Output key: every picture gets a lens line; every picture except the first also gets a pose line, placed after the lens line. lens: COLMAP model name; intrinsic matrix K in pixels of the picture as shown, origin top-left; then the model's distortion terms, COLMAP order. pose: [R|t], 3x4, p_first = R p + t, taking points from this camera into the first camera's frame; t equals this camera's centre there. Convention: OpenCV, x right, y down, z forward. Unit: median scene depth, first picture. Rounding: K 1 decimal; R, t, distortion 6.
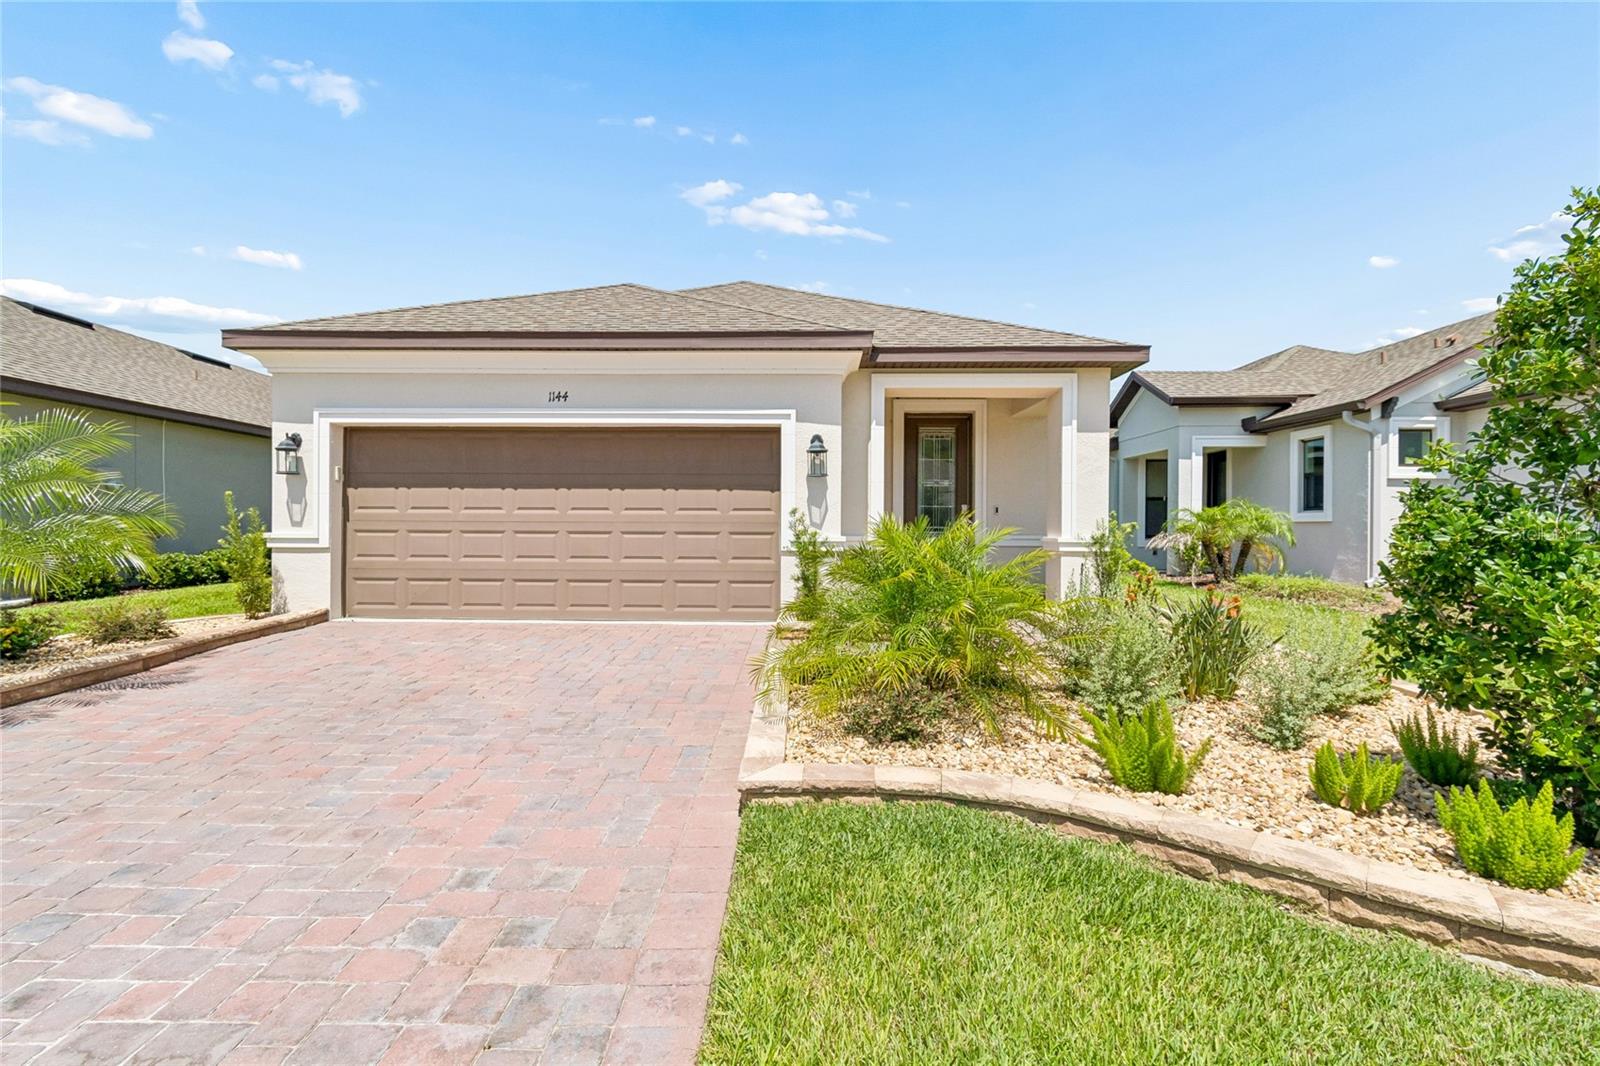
lens RADIAL K [[712.7, 0, 790.5], [0, 712.7, 547.1], [0, 0, 1]] dist [0.002725, 0.000009]
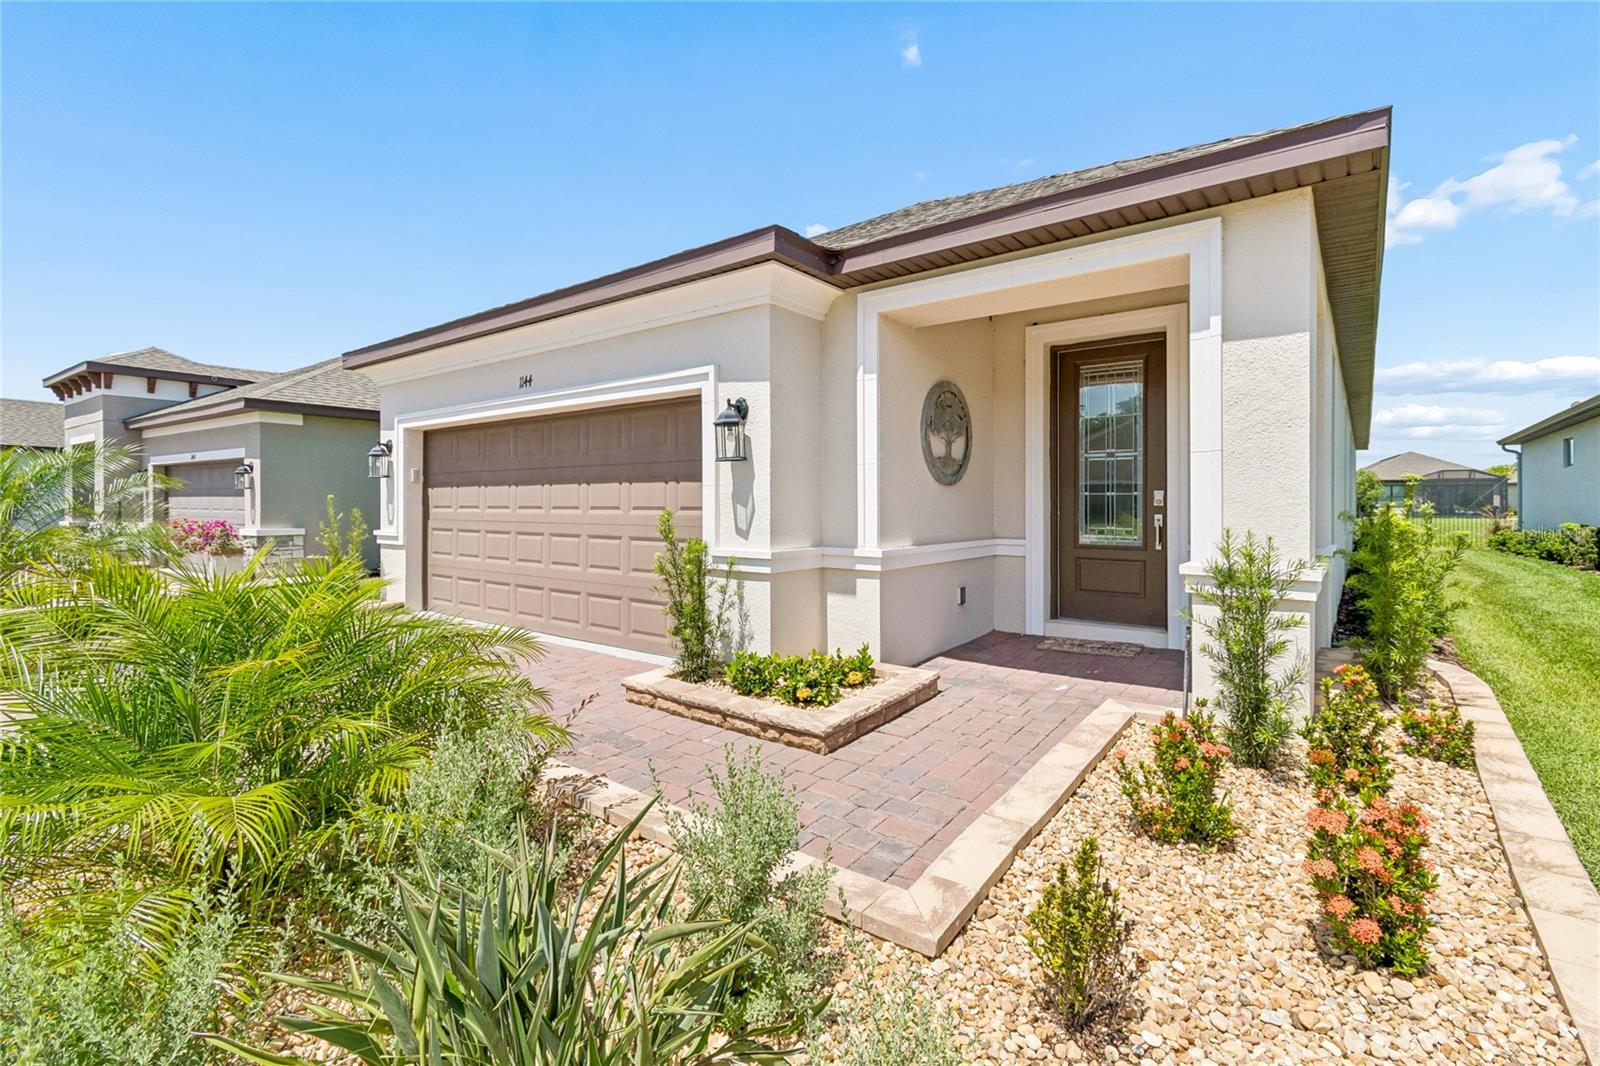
lens RADIAL K [[727.8, 0, 800.5], [0, 727.8, 513.2], [0, 0, 1]] dist [0.003131, 0.000220]
pose [[0.809141, 0.002256, -0.587610, 0.473930], [-0.011209, 0.999870, -0.011595, -0.041056], [0.587508, 0.015969, 0.809061, 0.467650]]
